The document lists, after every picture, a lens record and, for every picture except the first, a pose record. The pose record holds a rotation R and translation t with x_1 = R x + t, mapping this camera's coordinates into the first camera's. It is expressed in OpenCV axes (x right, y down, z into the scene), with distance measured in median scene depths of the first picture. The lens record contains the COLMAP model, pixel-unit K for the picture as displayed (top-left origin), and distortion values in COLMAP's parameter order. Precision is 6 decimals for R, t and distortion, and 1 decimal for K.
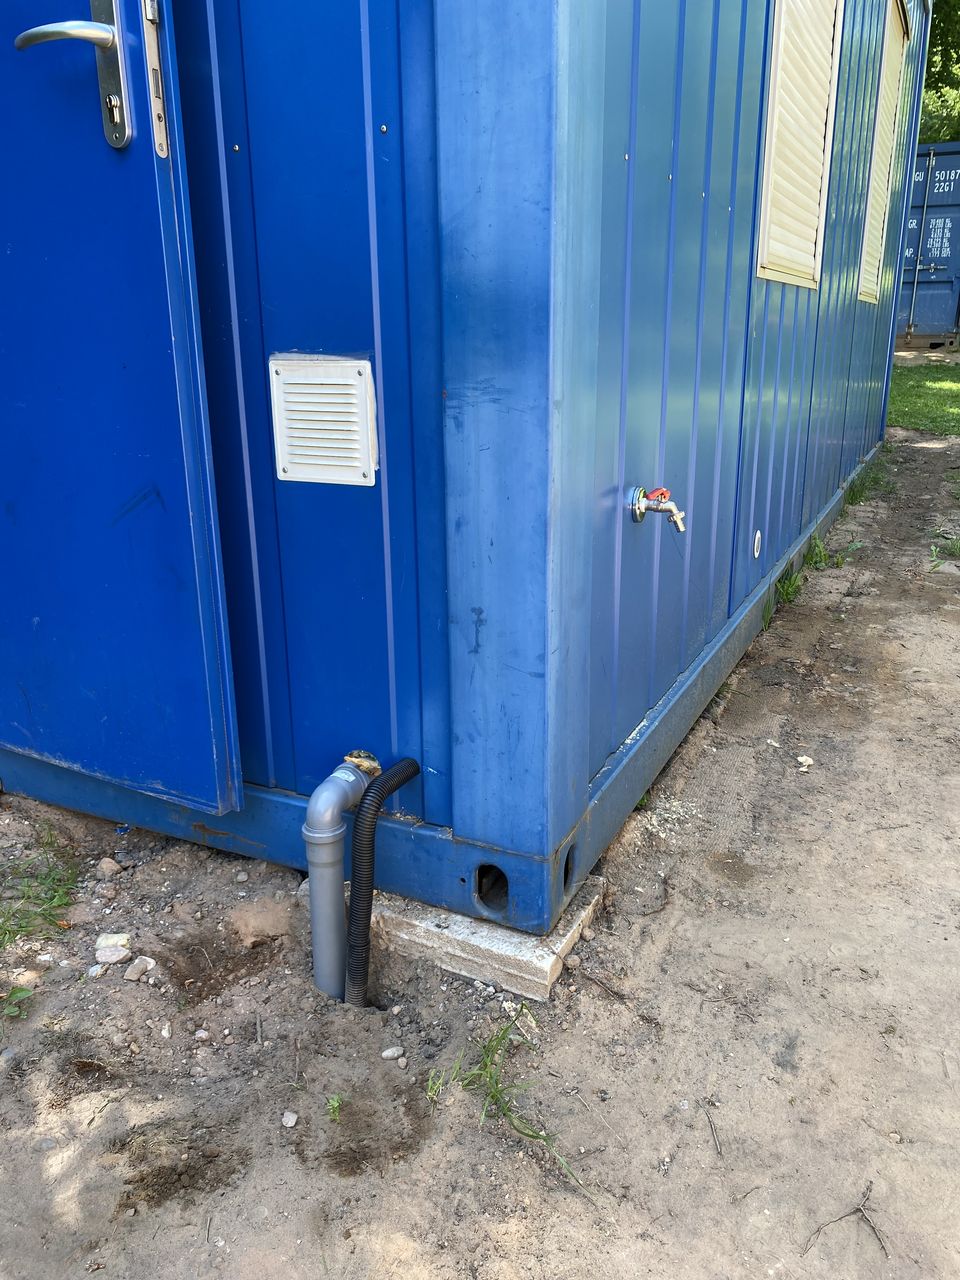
lens RADIAL K [[969.2, 0, 481.8], [0, 969.2, 637.5], [0, 0, 1]] dist [0.019313, -0.023888]
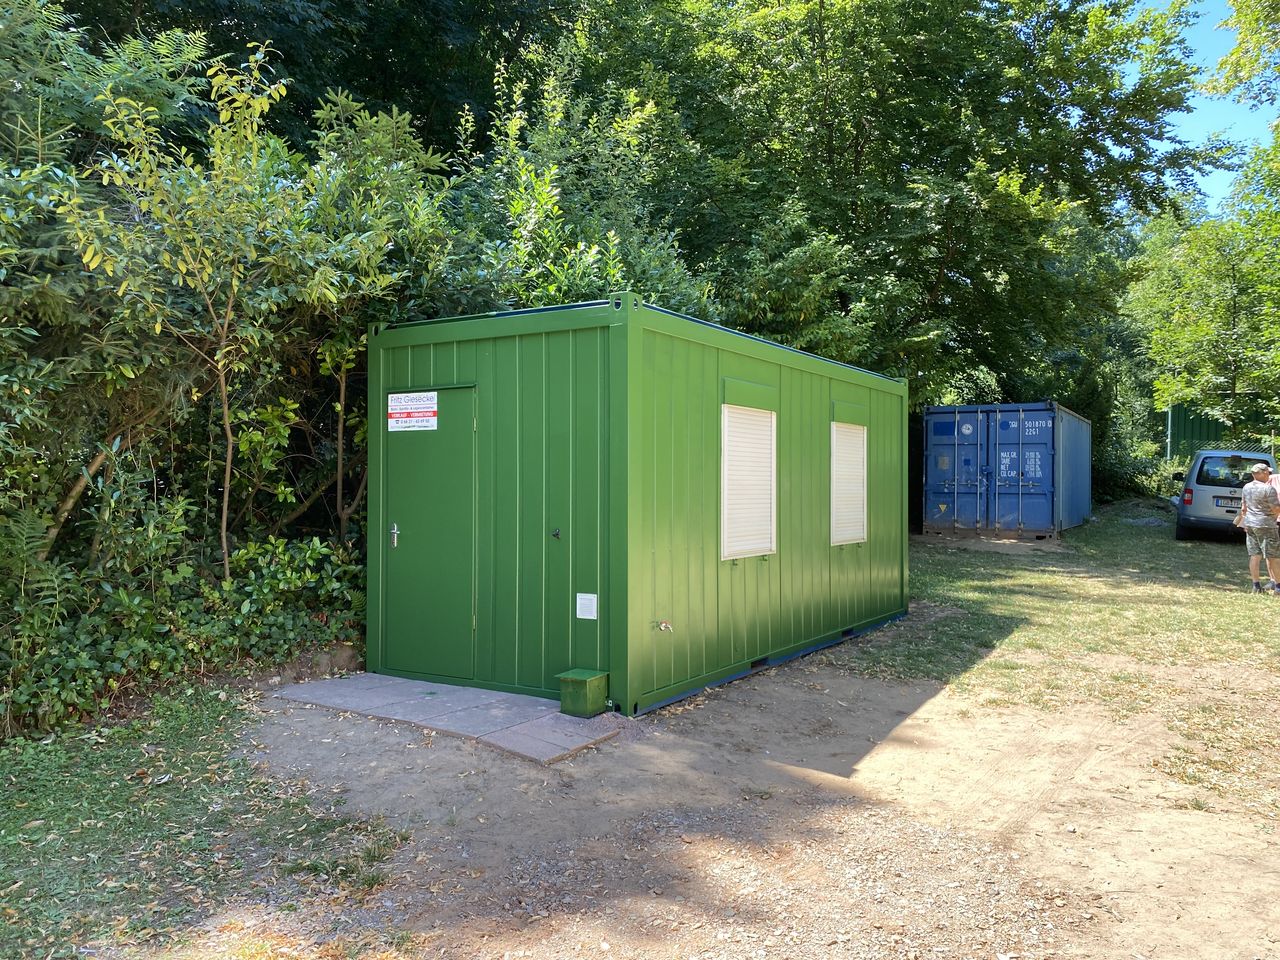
lens RADIAL K [[969.2, 0, 640.9], [0, 969.2, 482.1], [0, 0, 1]] dist [0.019313, -0.023888]
pose [[0.993055, 0.002456, -0.117621, 0.548854], [-0.038669, 0.951048, -0.306614, 0.536632], [0.111110, 0.309033, 0.944539, -3.040936]]
